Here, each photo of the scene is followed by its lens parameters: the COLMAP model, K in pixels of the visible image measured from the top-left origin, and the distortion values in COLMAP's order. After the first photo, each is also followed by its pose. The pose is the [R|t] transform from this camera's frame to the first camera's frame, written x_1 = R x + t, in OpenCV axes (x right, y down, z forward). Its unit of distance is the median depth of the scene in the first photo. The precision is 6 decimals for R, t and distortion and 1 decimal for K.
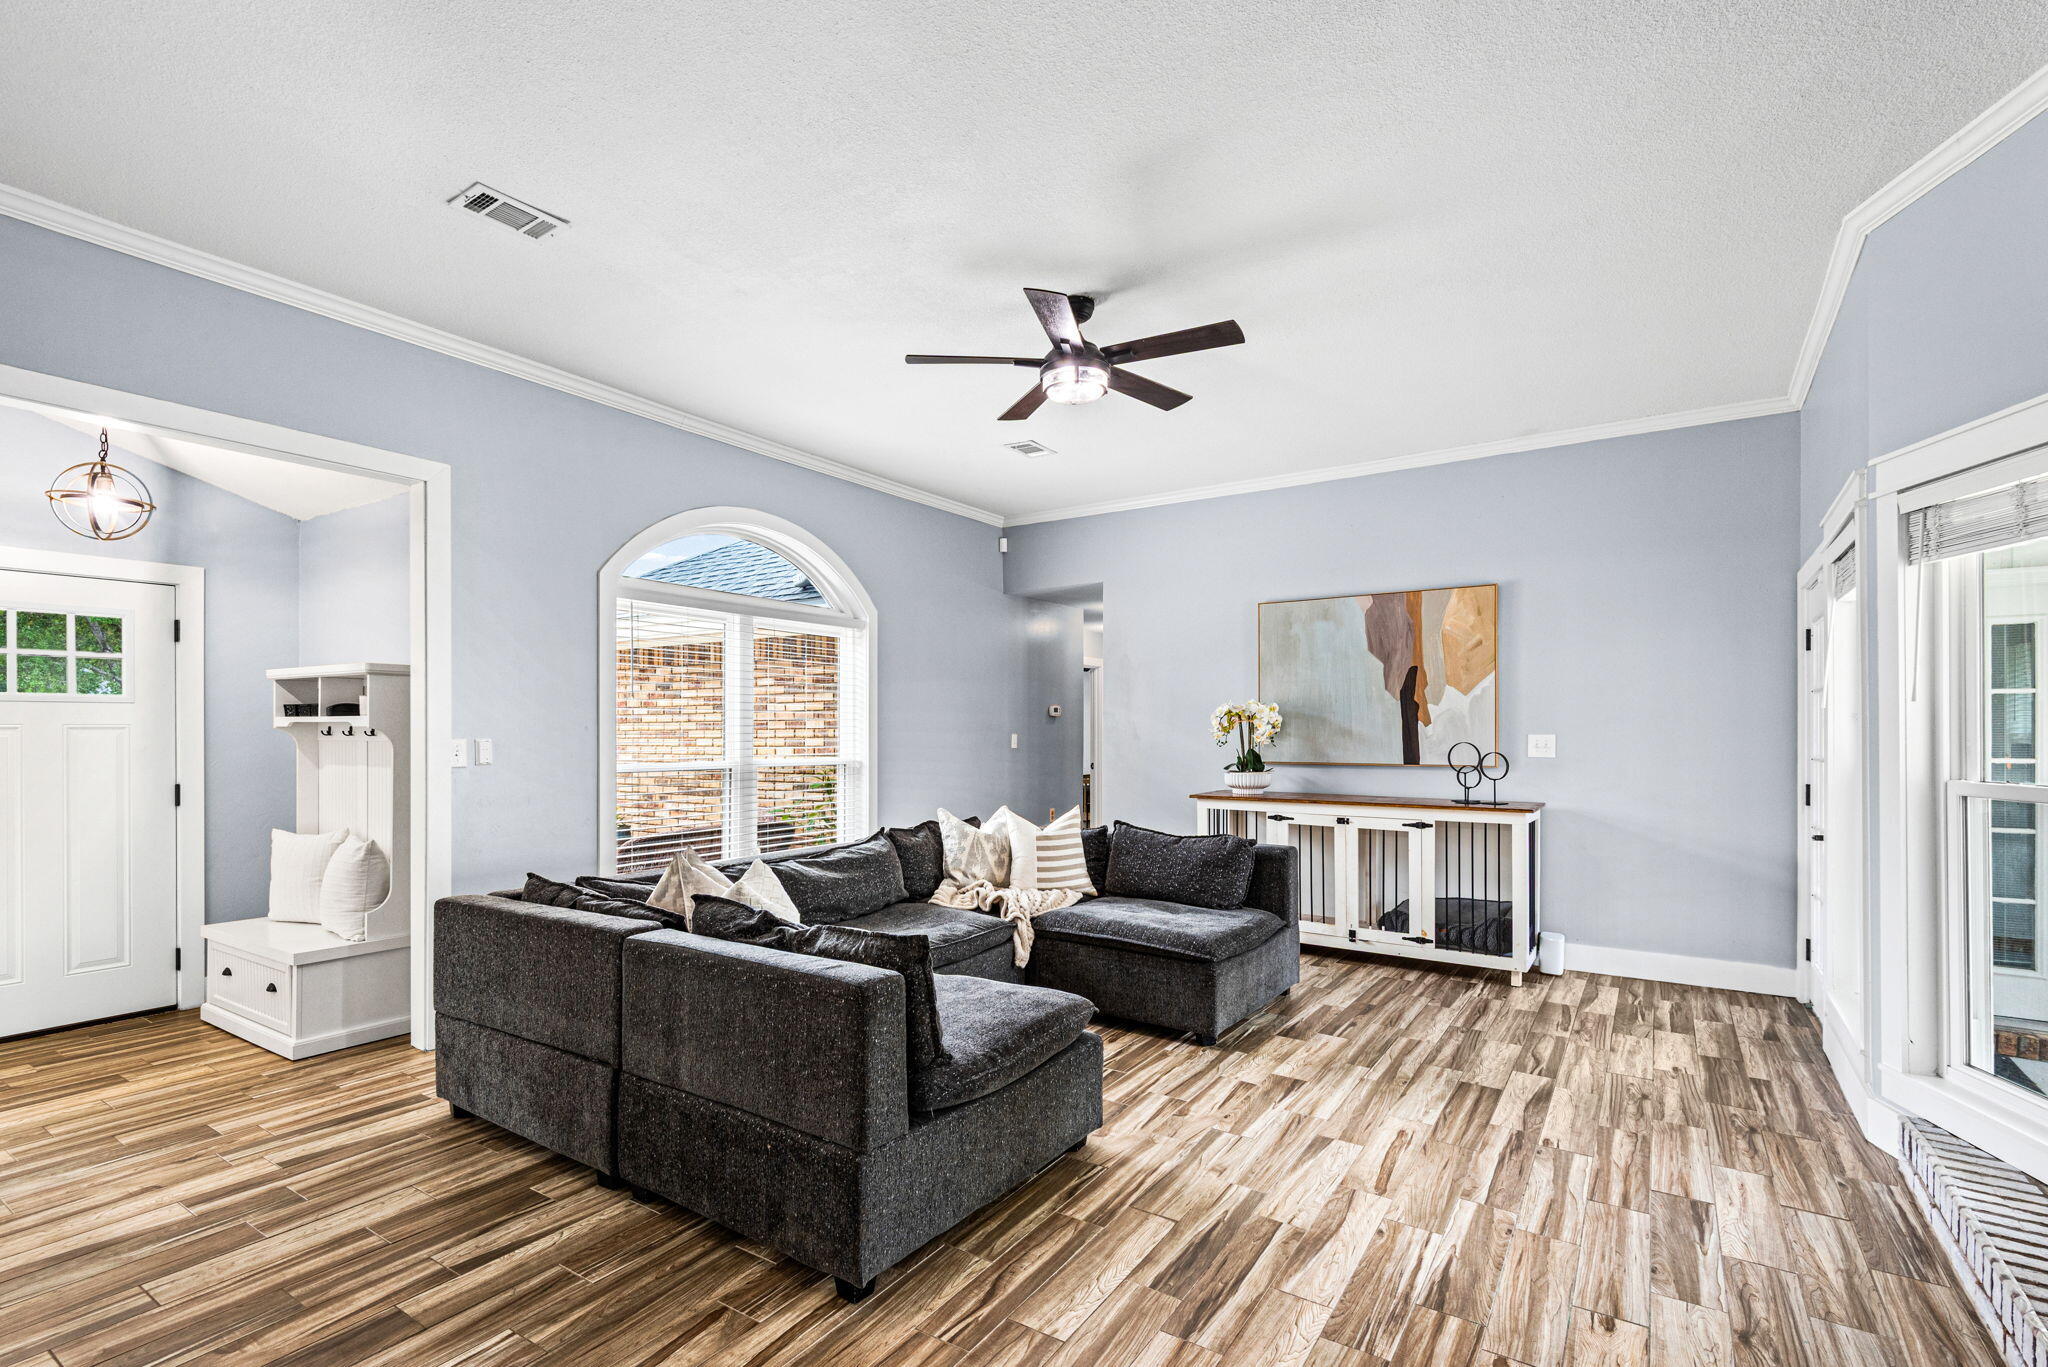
lens RADIAL K [[949.2, 0, 1004.0], [0, 949.2, 718.8], [0, 0, 1]] dist [0.005483, -0.000719]
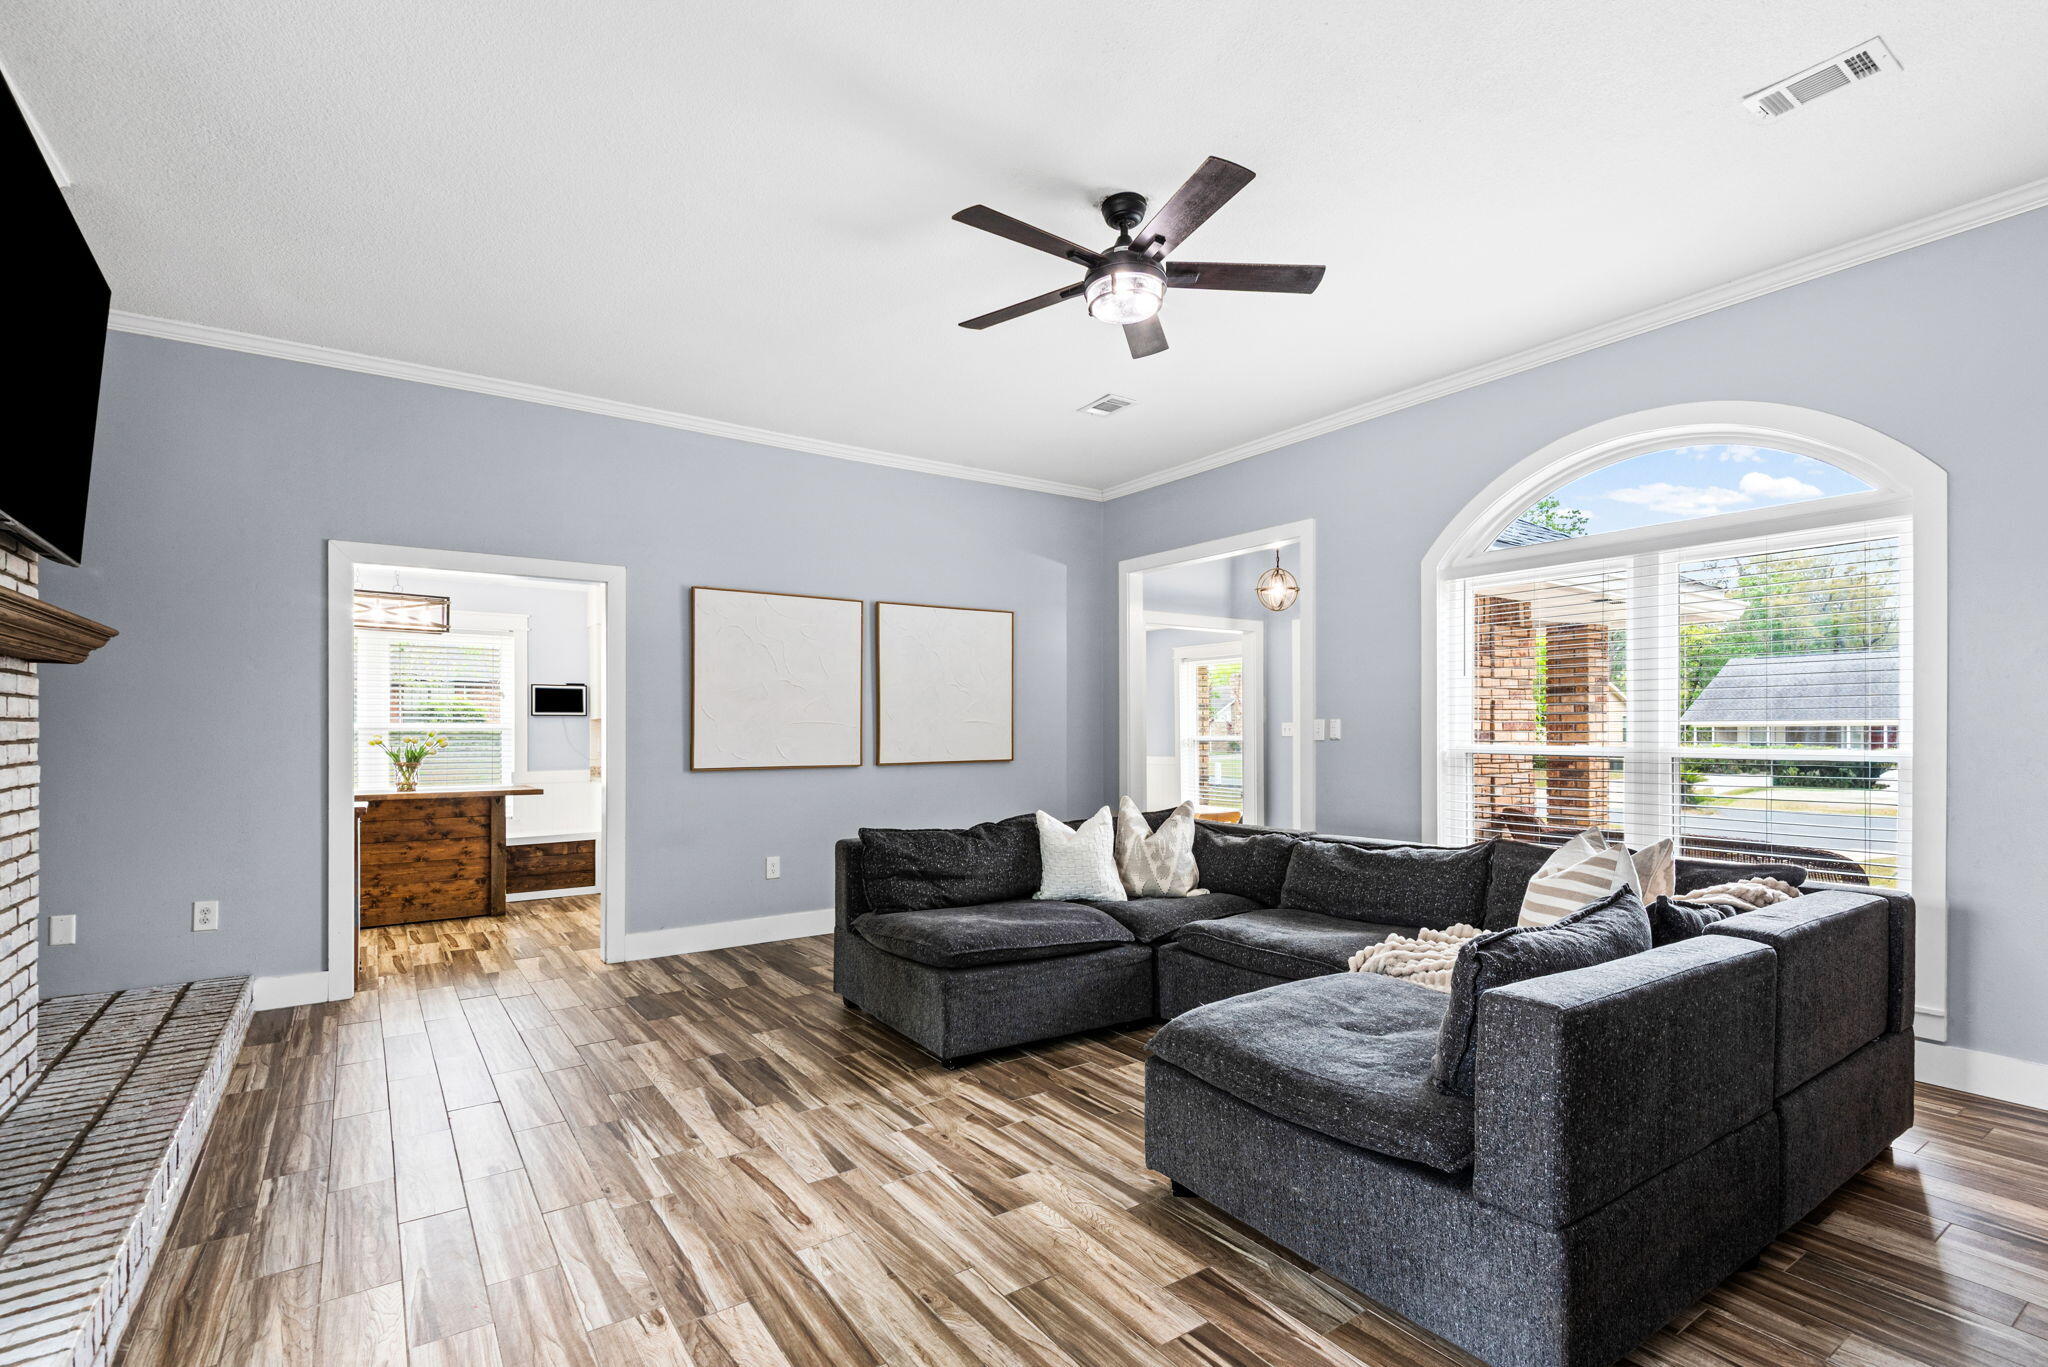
lens RADIAL K [[949.2, 0, 1032.6], [0, 949.2, 721.0], [0, 0, 1]] dist [0.005483, -0.000719]
pose [[-0.349808, -0.010585, -0.936762, 0.843471], [0.005265, 0.999898, -0.013265, 0.039993], [0.936807, -0.009572, -0.349717, 1.136637]]
